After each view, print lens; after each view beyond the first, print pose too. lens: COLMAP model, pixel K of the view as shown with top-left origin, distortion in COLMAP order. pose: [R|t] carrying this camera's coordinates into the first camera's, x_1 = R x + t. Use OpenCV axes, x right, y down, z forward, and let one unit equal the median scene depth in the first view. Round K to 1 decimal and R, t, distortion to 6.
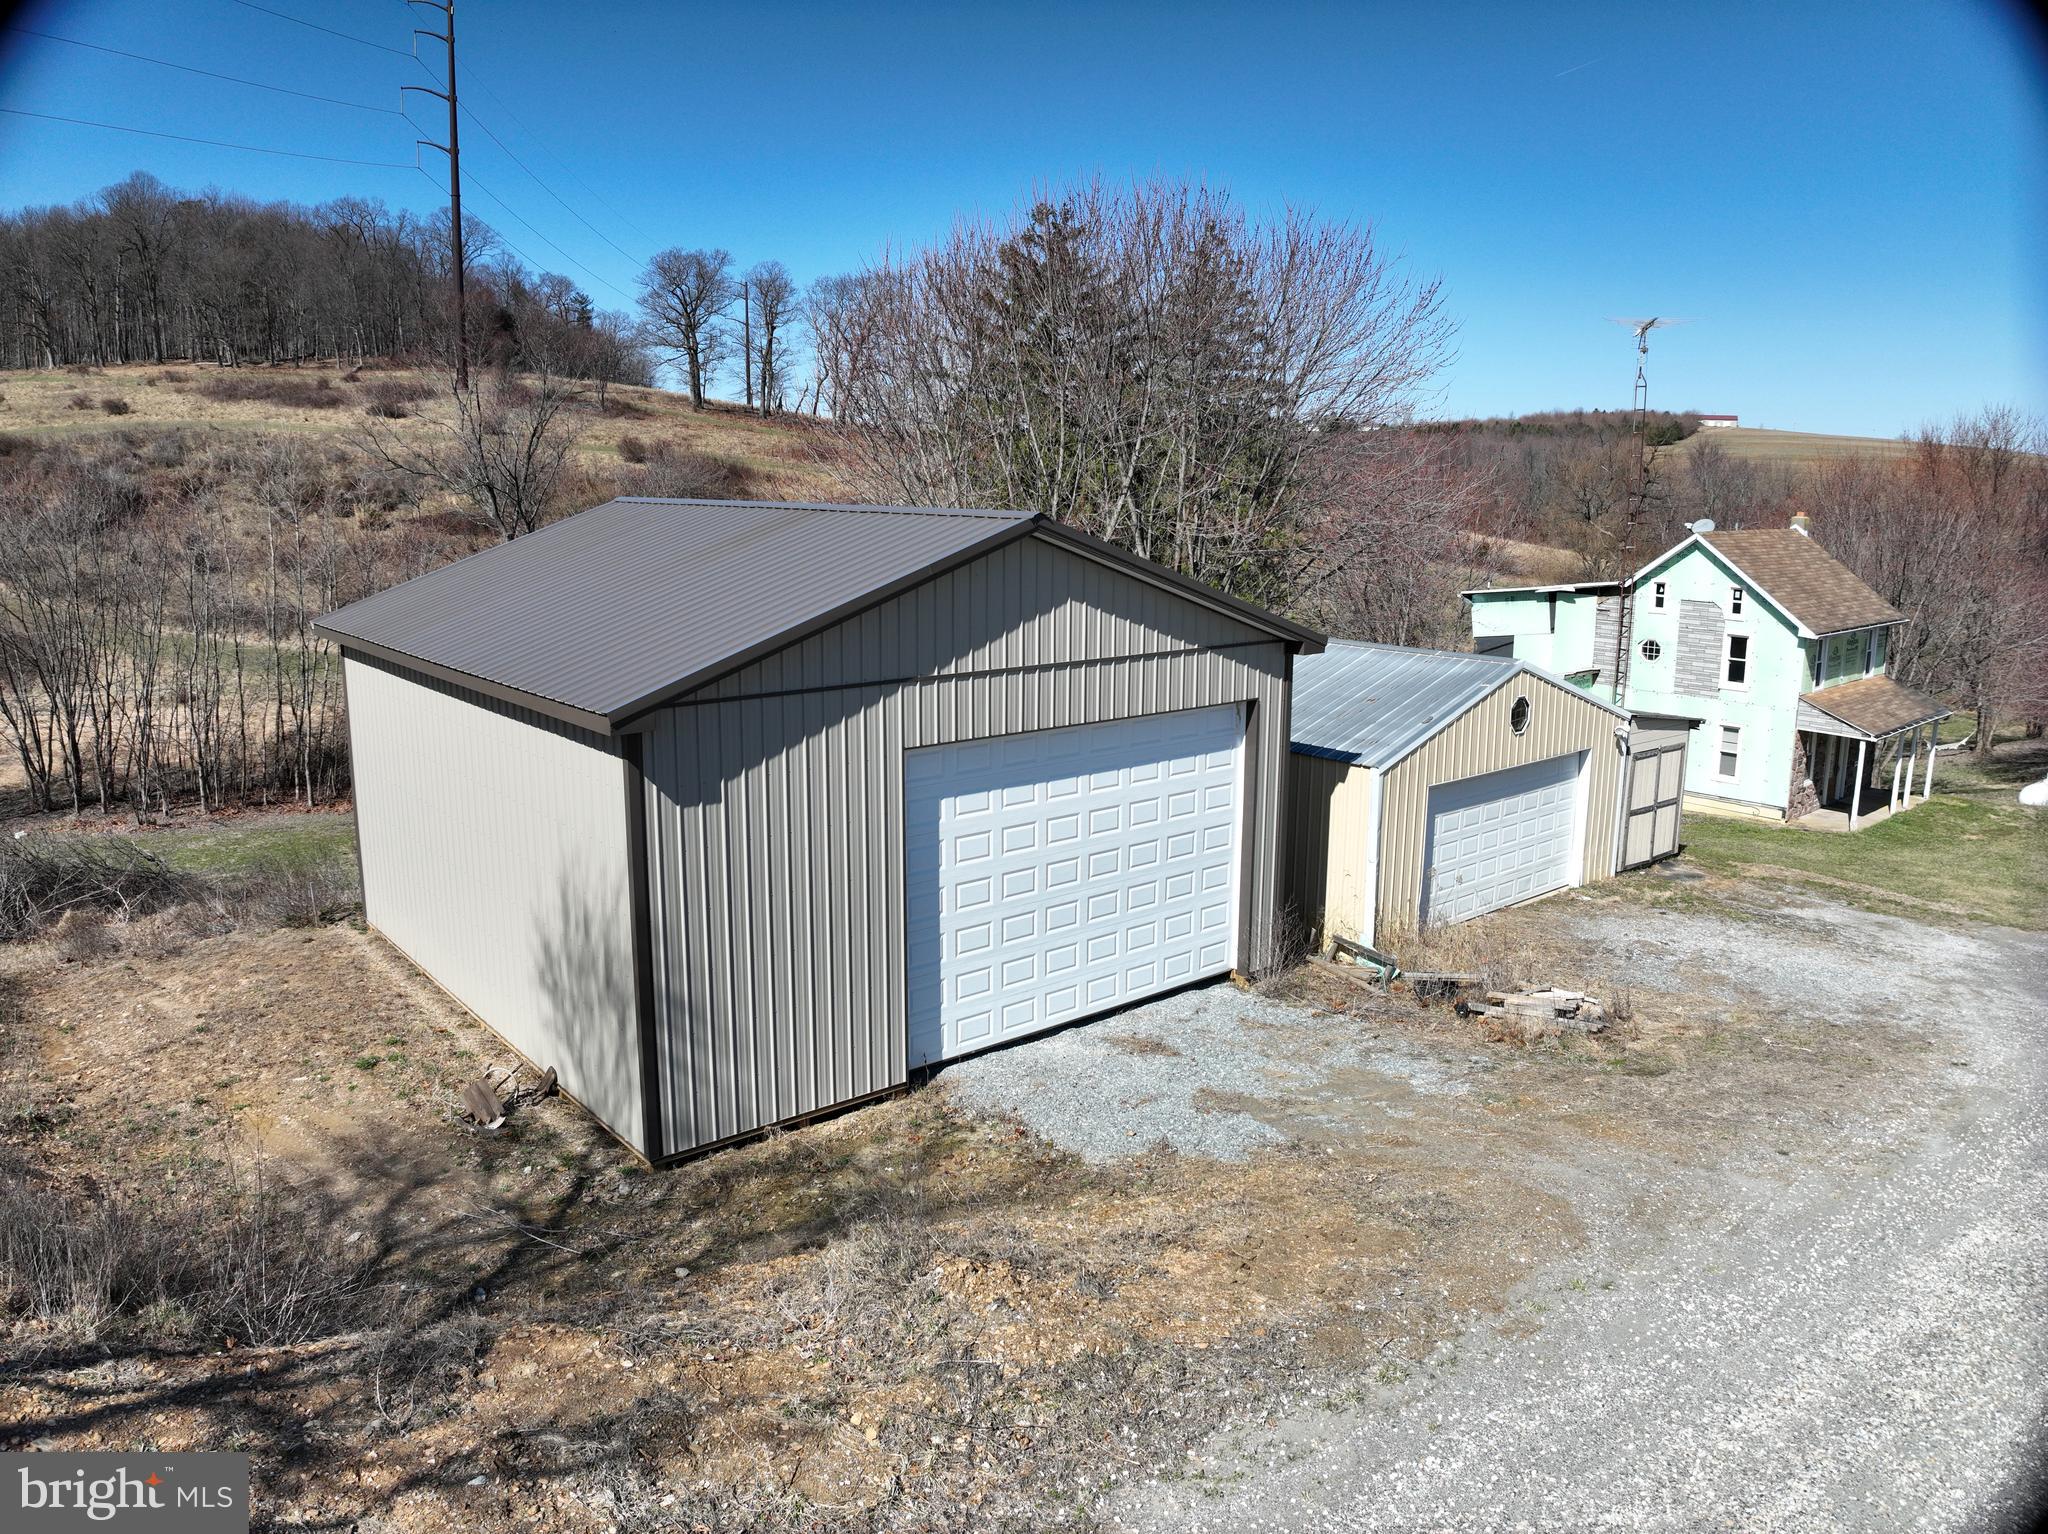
lens RADIAL K [[1445.4, 0, 1028.0], [0, 1445.4, 763.2], [0, 0, 1]] dist [-0.100588, -0.020692]
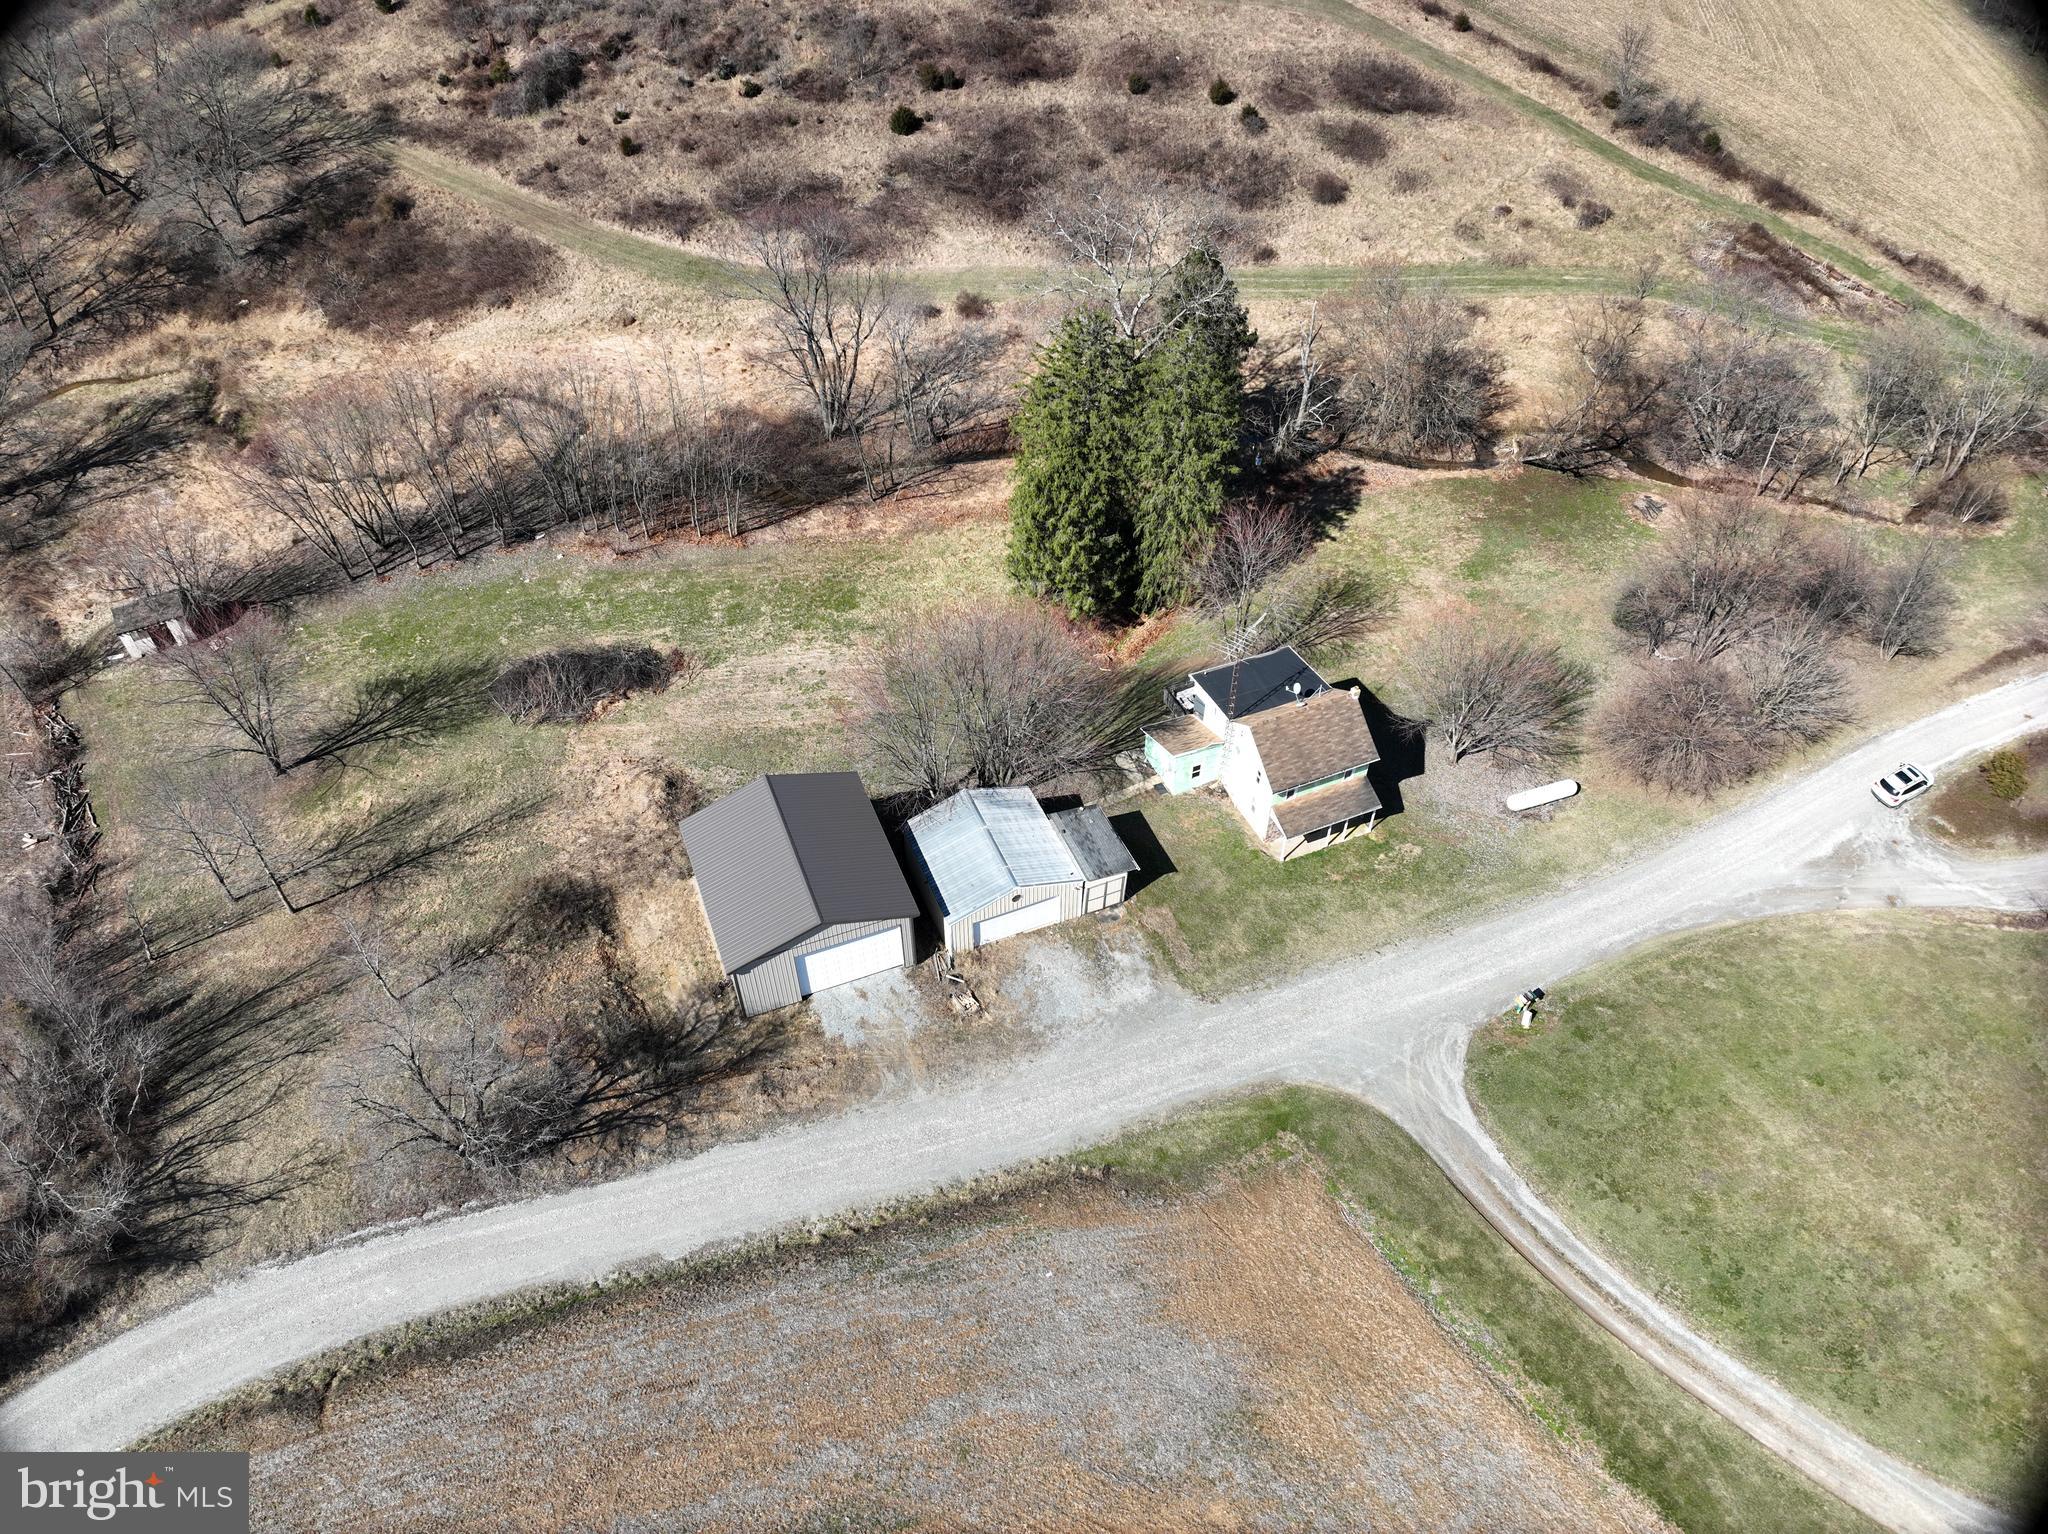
lens RADIAL K [[1445.4, 0, 1025.7], [0, 1445.4, 758.3], [0, 0, 1]] dist [-0.100588, -0.020692]
pose [[0.951321, 0.218485, -0.217376, 0.667686], [-0.056139, 0.816347, 0.574828, -1.447877], [0.303046, -0.534642, 0.788873, -0.940667]]
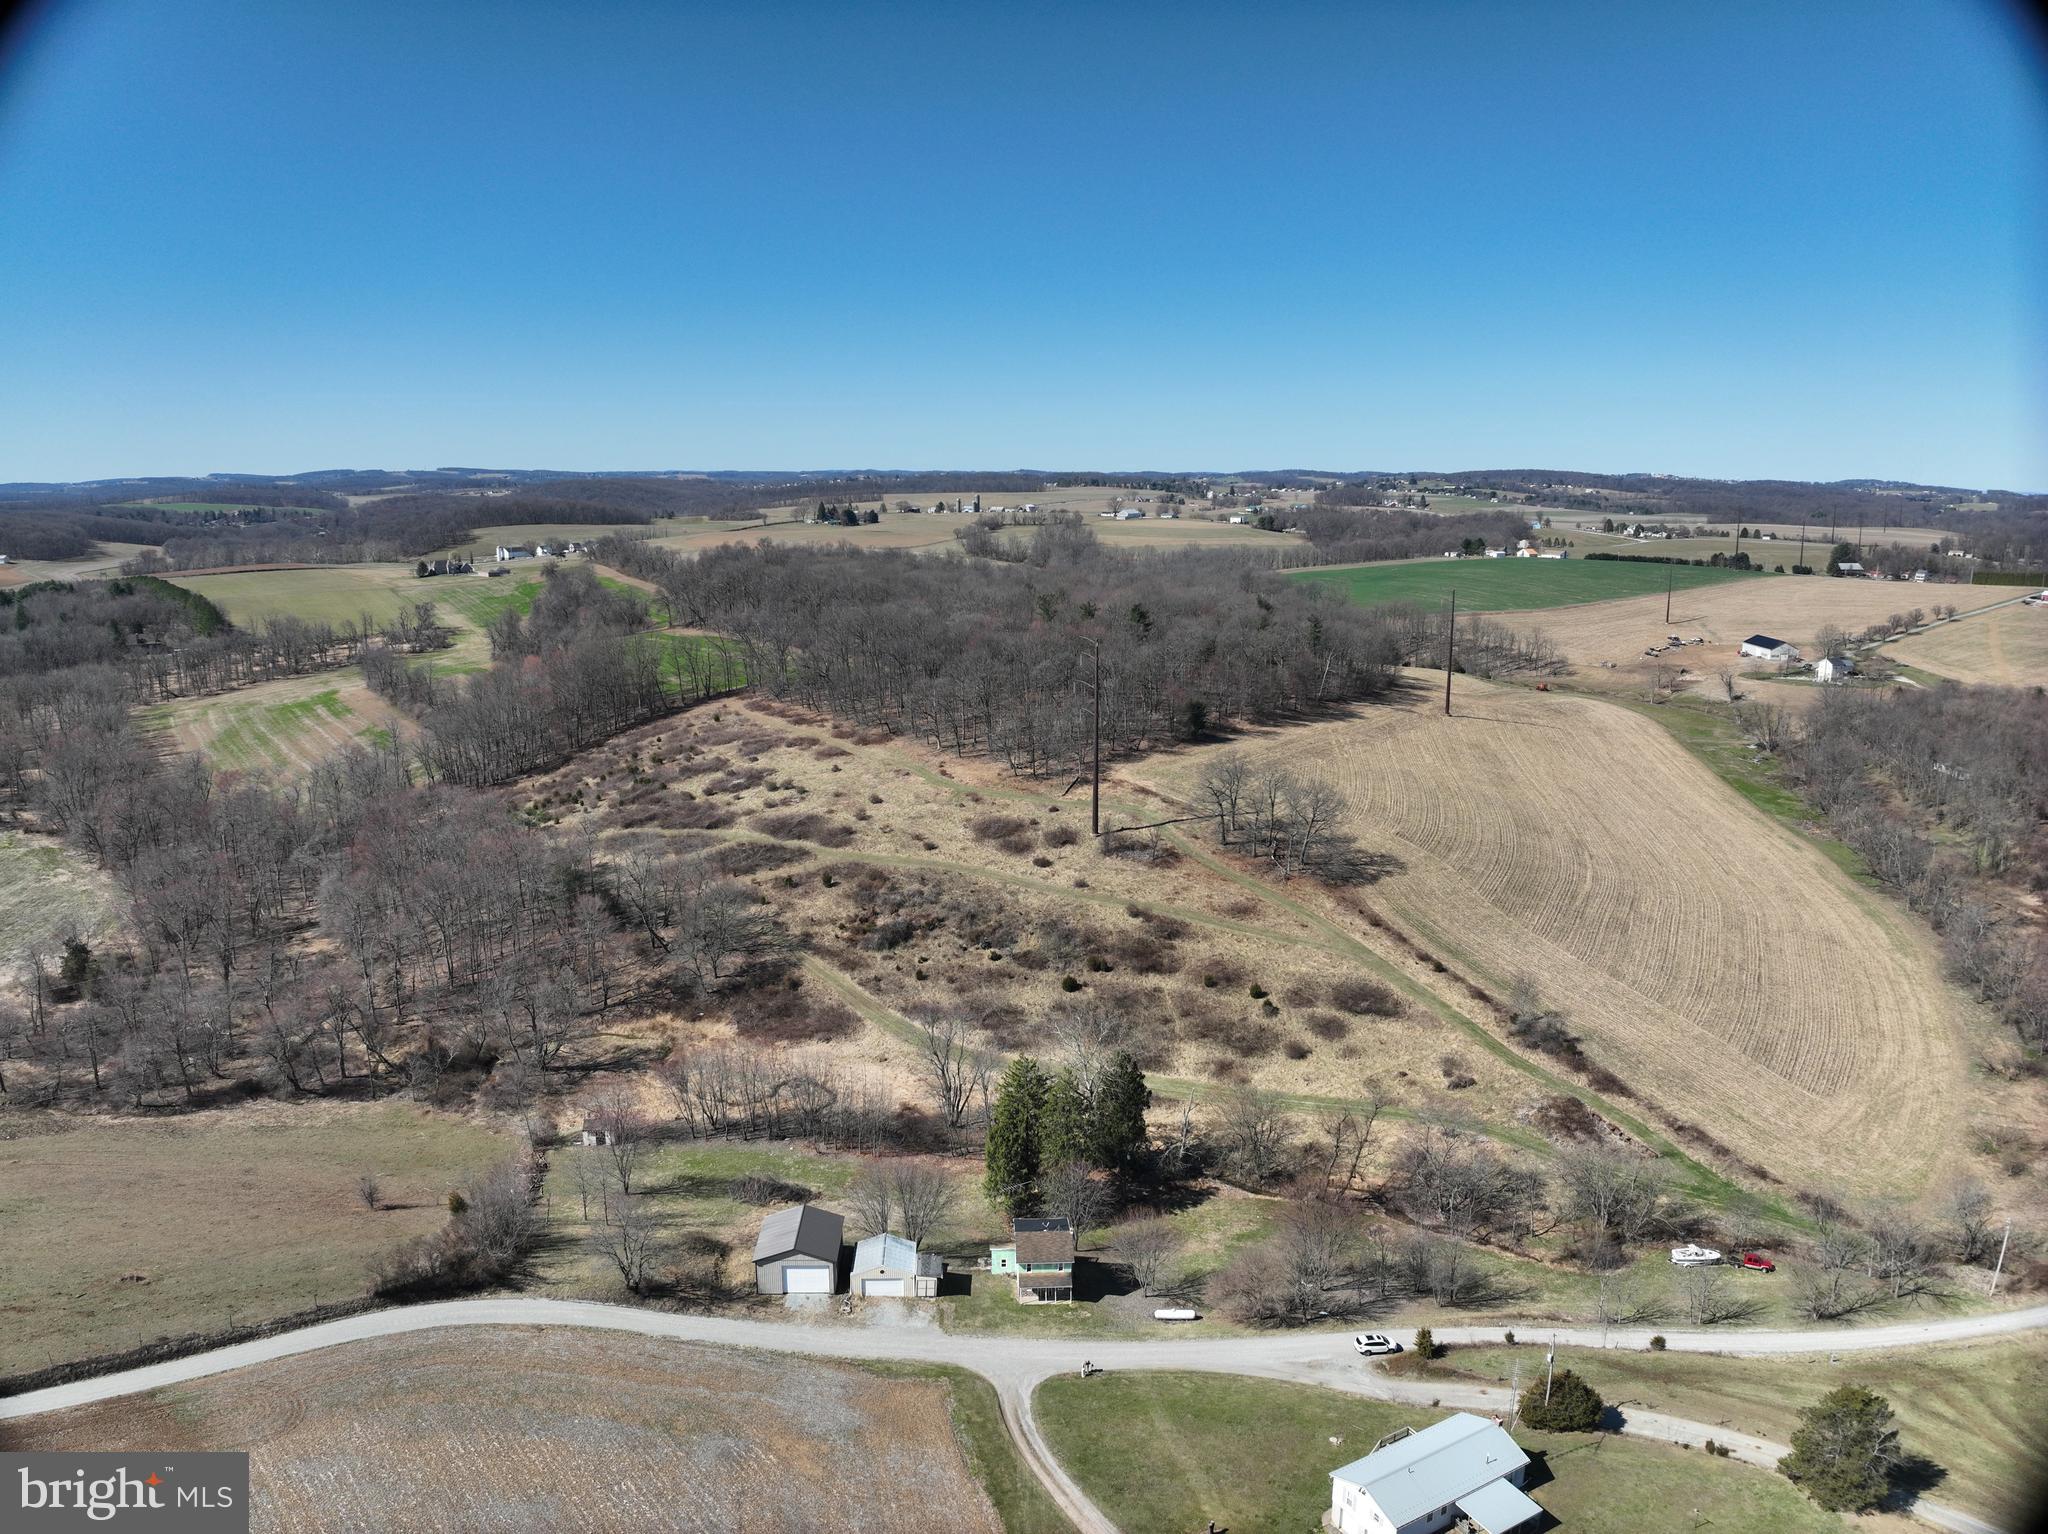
lens RADIAL K [[1445.4, 0, 1023.1], [0, 1445.4, 760.8], [0, 0, 1]] dist [-0.100588, -0.020692]
pose [[0.783341, 0.119014, -0.610092, 3.382373], [-0.119788, 0.992005, 0.039711, -2.015933], [0.609940, 0.041975, 0.791335, -2.989287]]
